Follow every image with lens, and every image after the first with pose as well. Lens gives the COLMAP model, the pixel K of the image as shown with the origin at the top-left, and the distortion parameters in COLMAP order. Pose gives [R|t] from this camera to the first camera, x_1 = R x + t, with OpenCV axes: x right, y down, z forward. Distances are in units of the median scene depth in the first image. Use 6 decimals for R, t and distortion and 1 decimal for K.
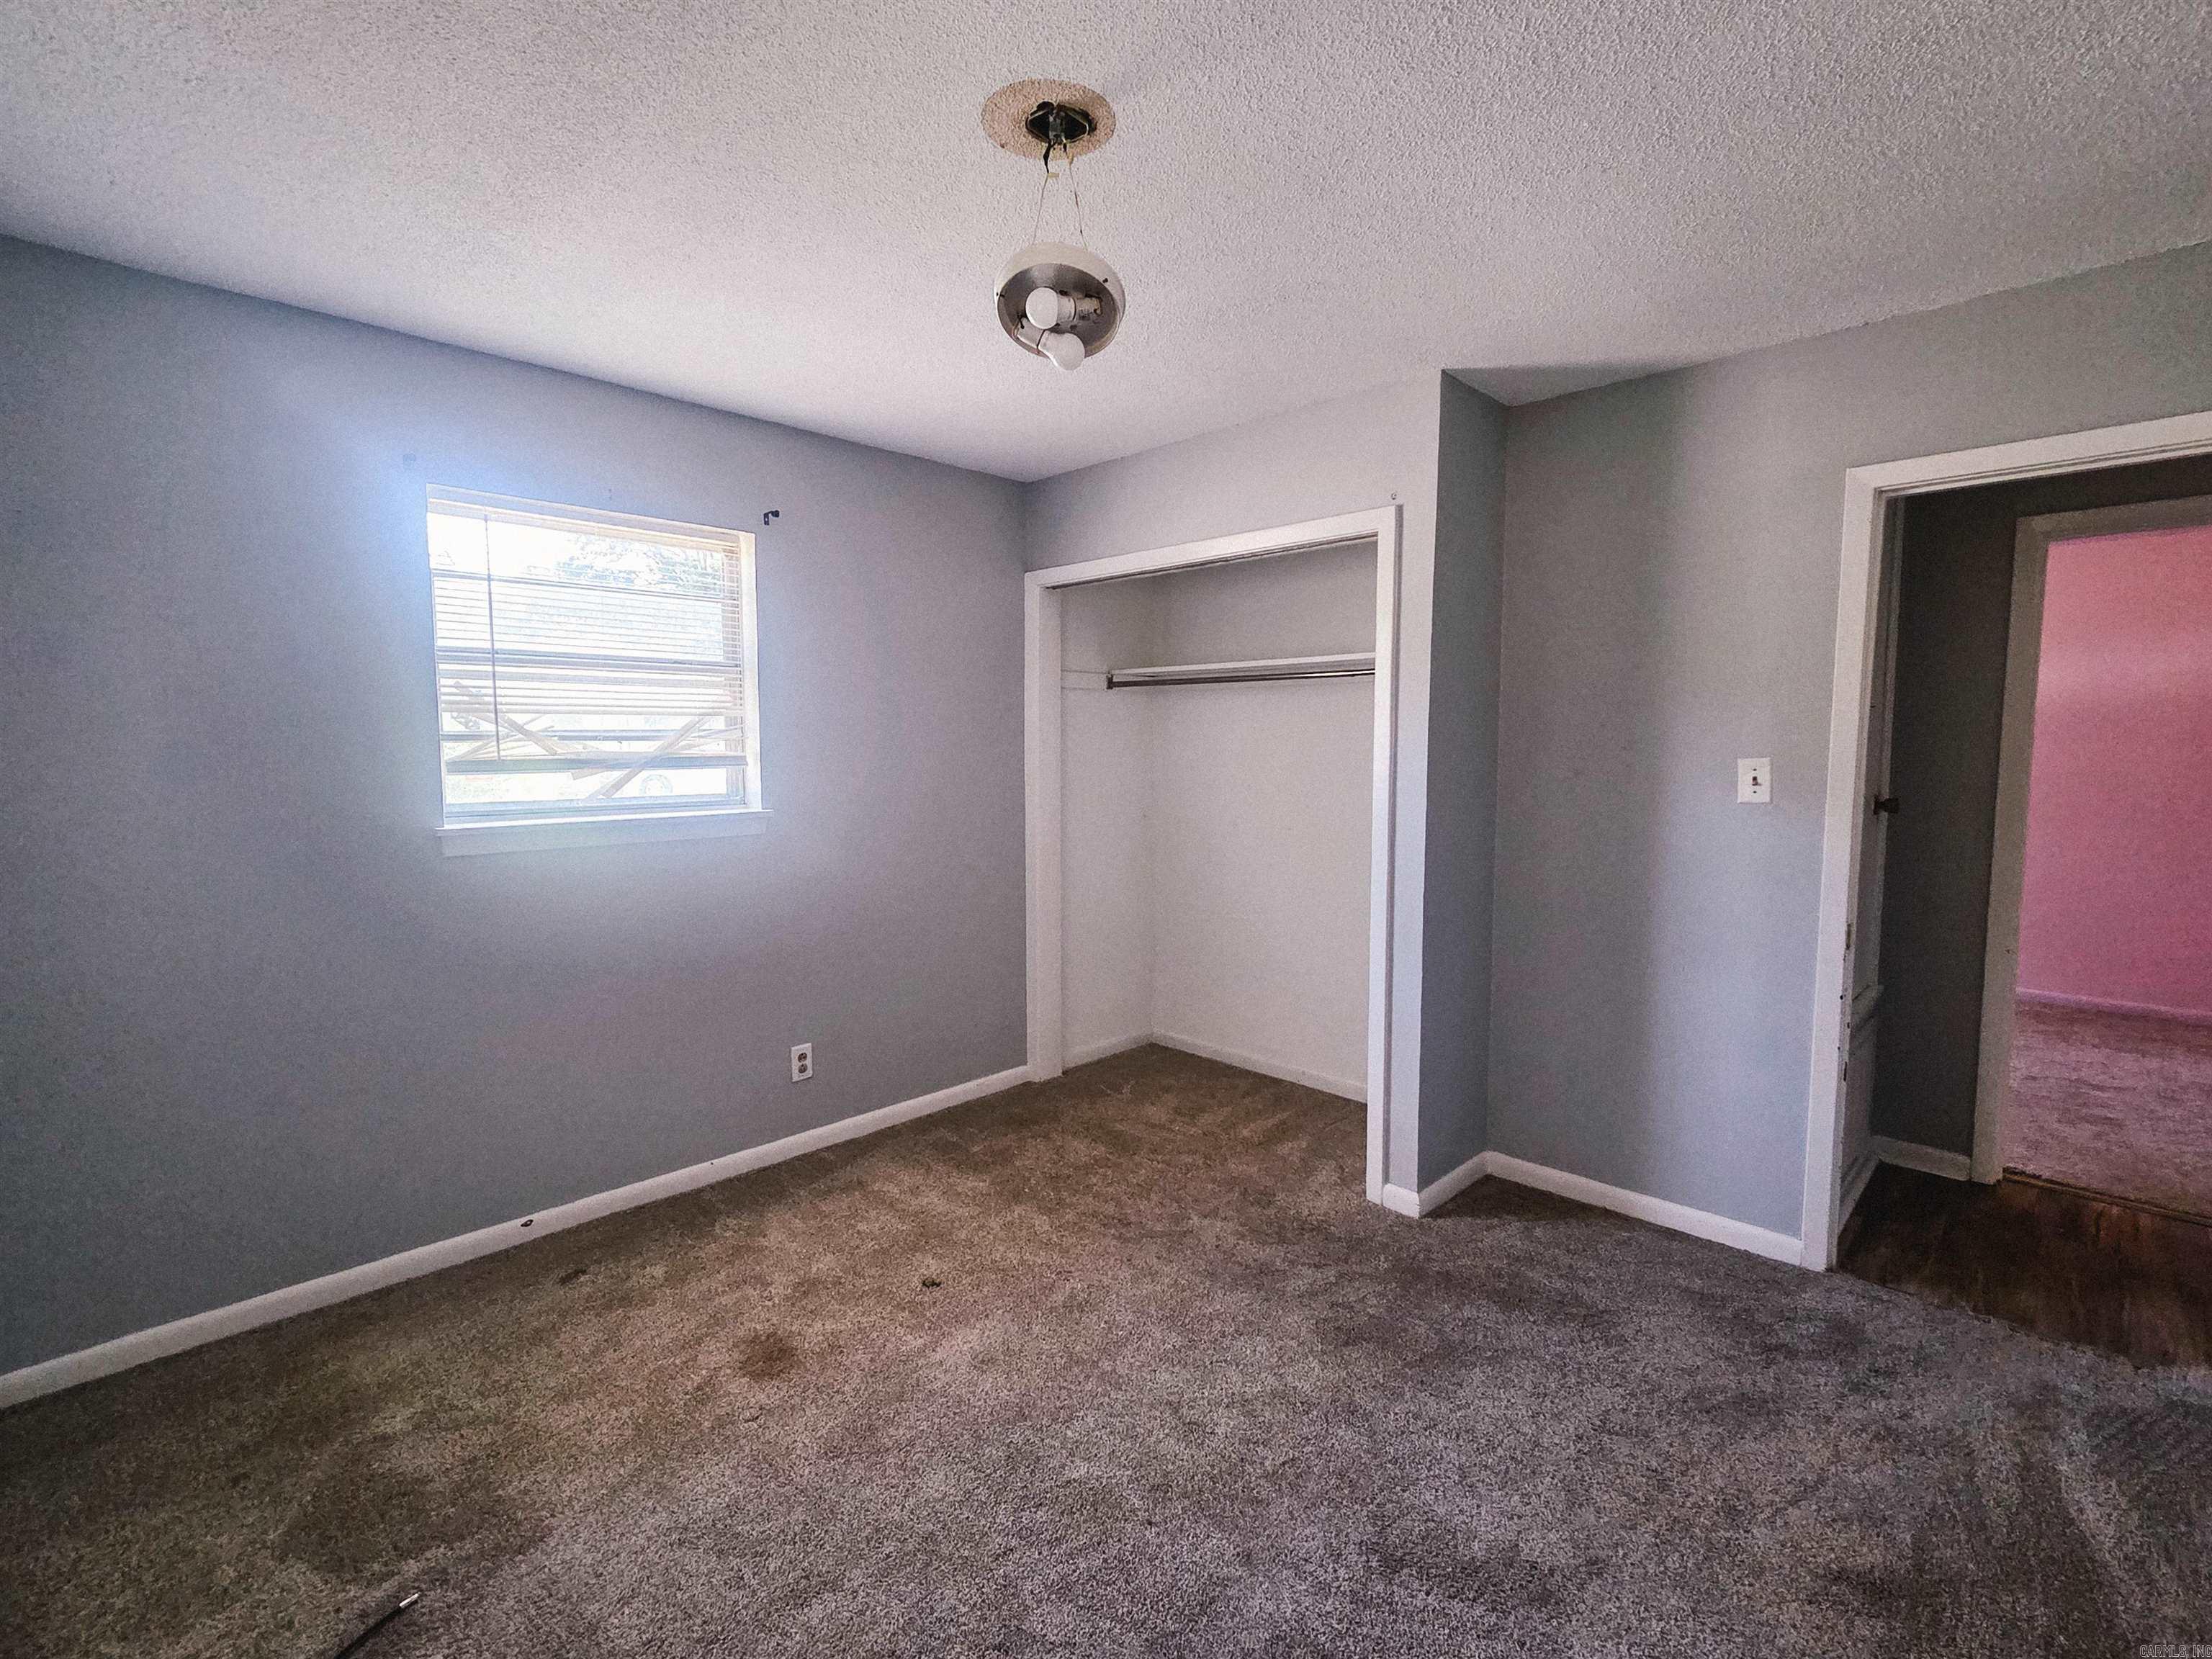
lens RADIAL K [[1014.0, 0, 1094.4], [0, 1014.0, 821.6], [0, 0, 1]] dist [0.002506, 0.000081]
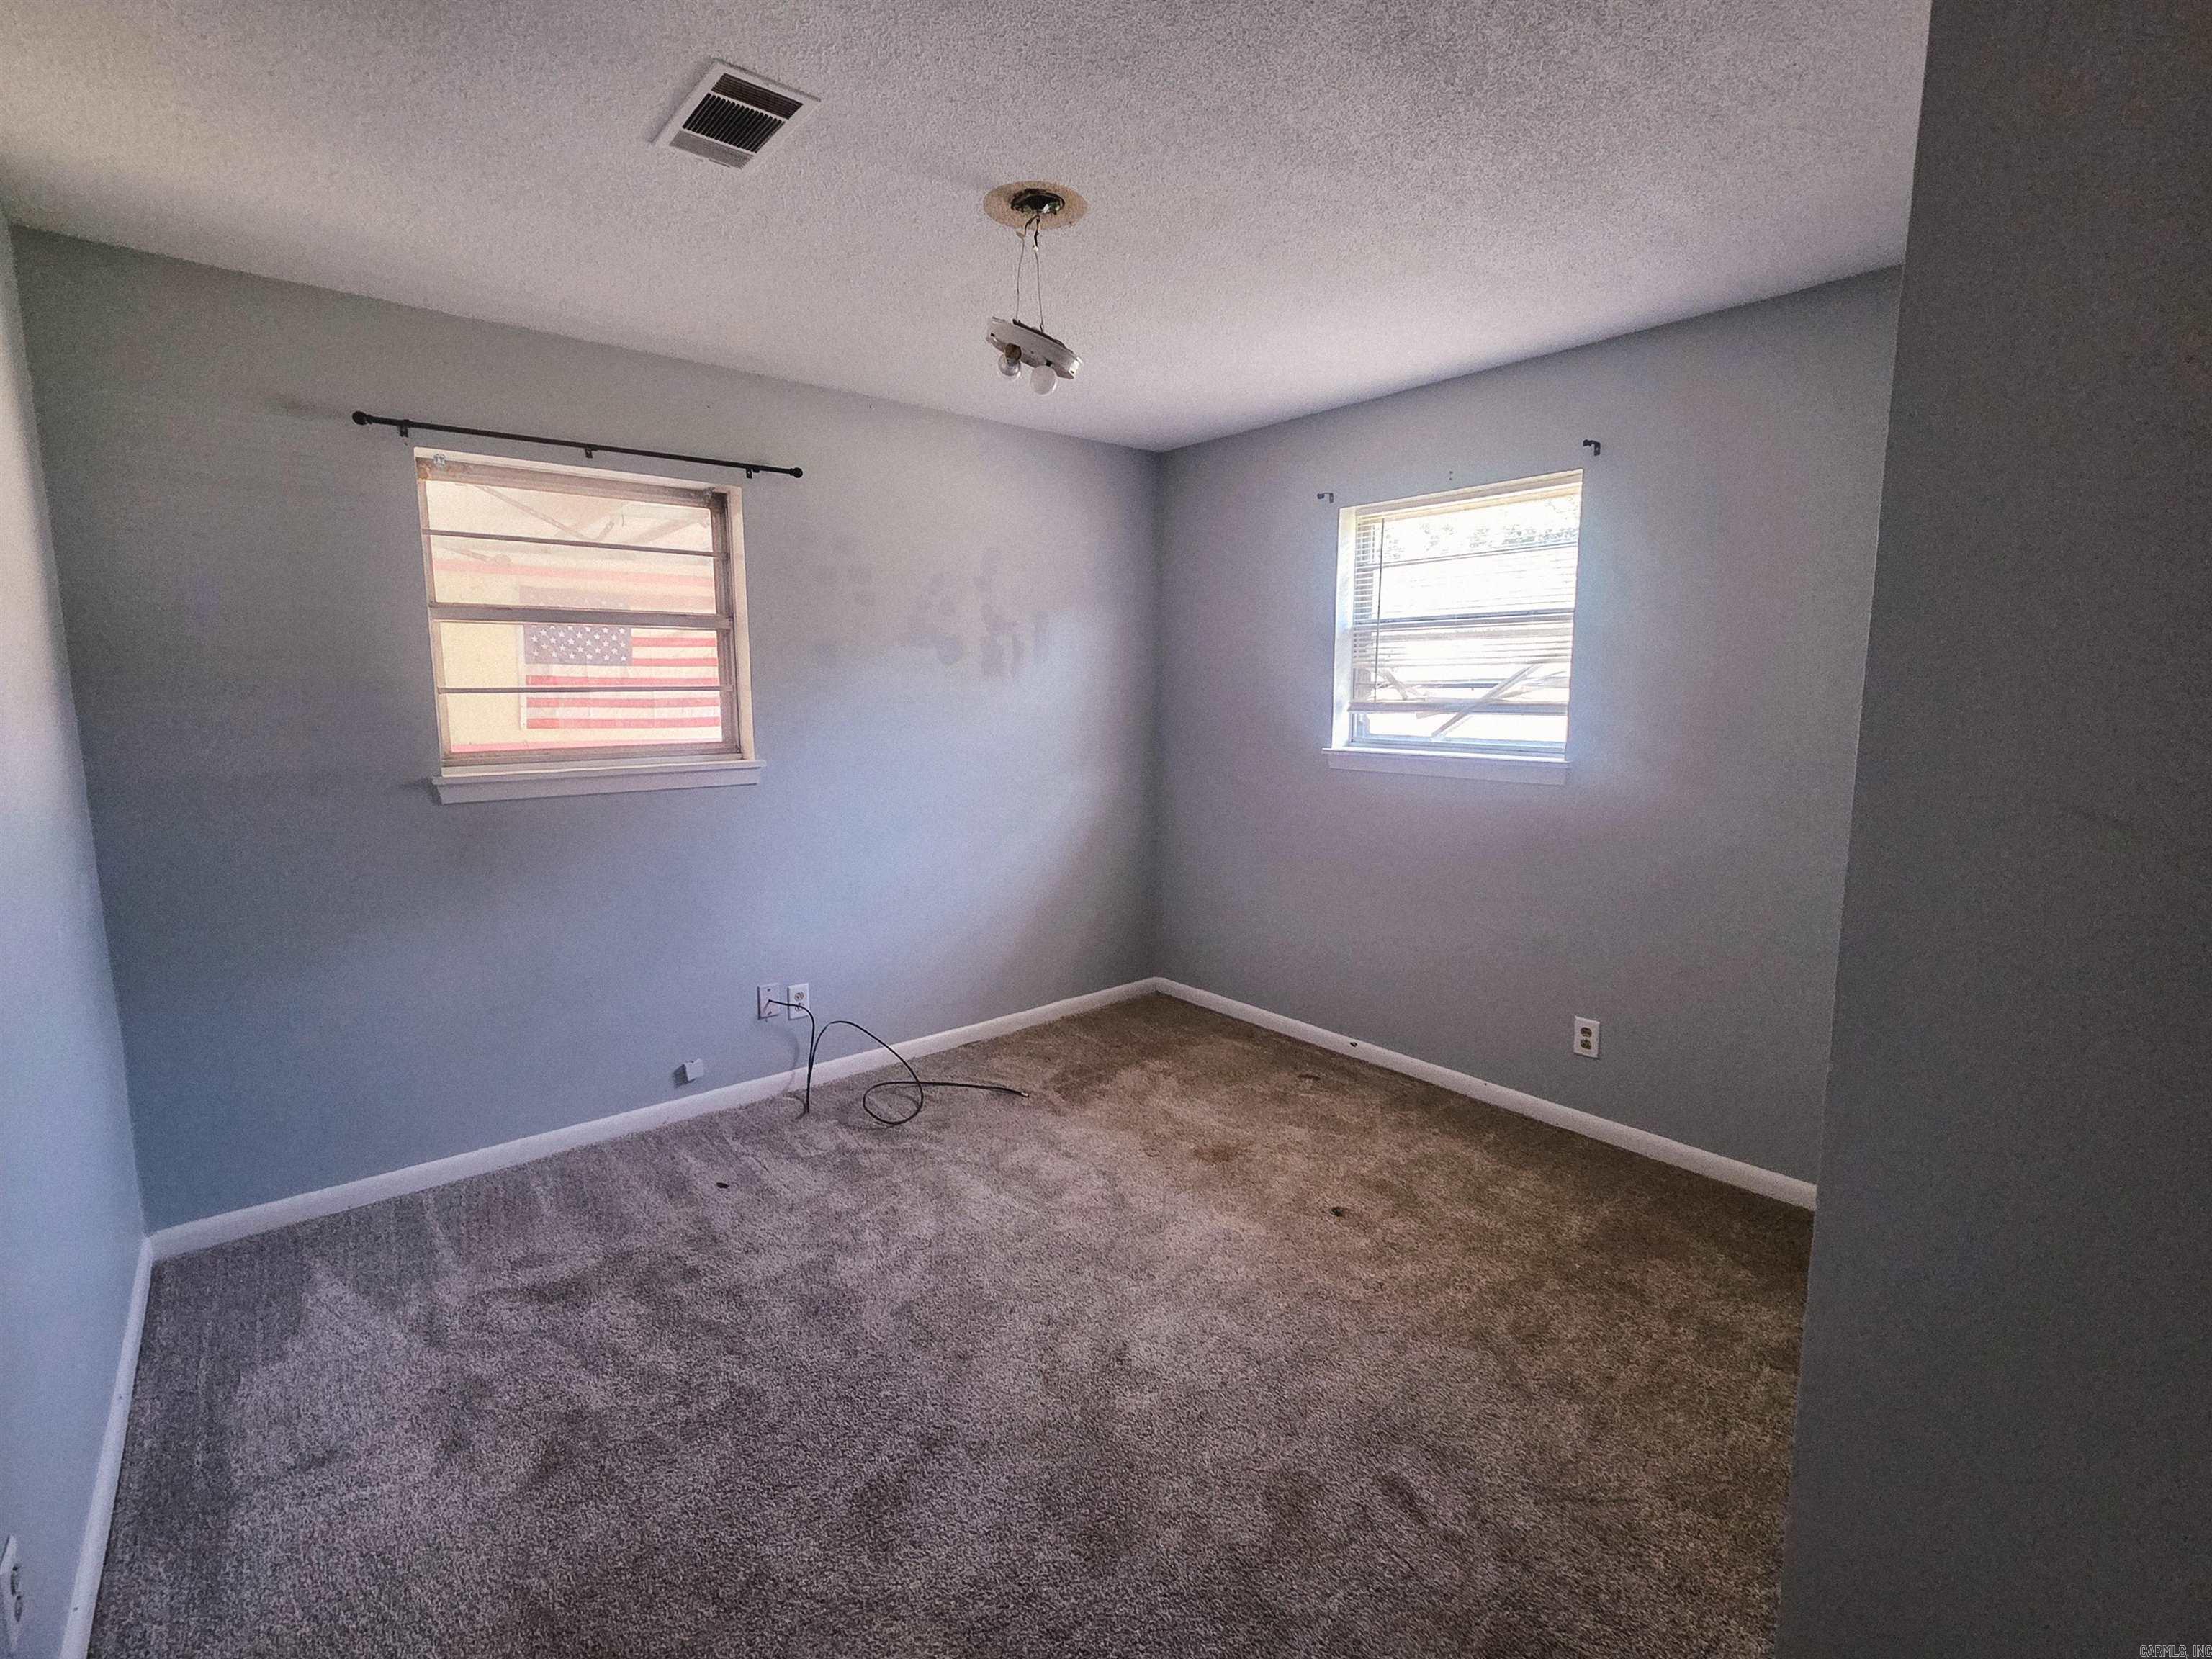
lens RADIAL K [[1014.0, 0, 1094.4], [0, 1014.0, 821.6], [0, 0, 1]] dist [0.002506, 0.000081]
pose [[-0.096458, 0.132376, -0.986495, 0.733623], [-0.079984, 0.986880, 0.140249, -0.058712], [0.992118, 0.092432, -0.084605, 0.698256]]
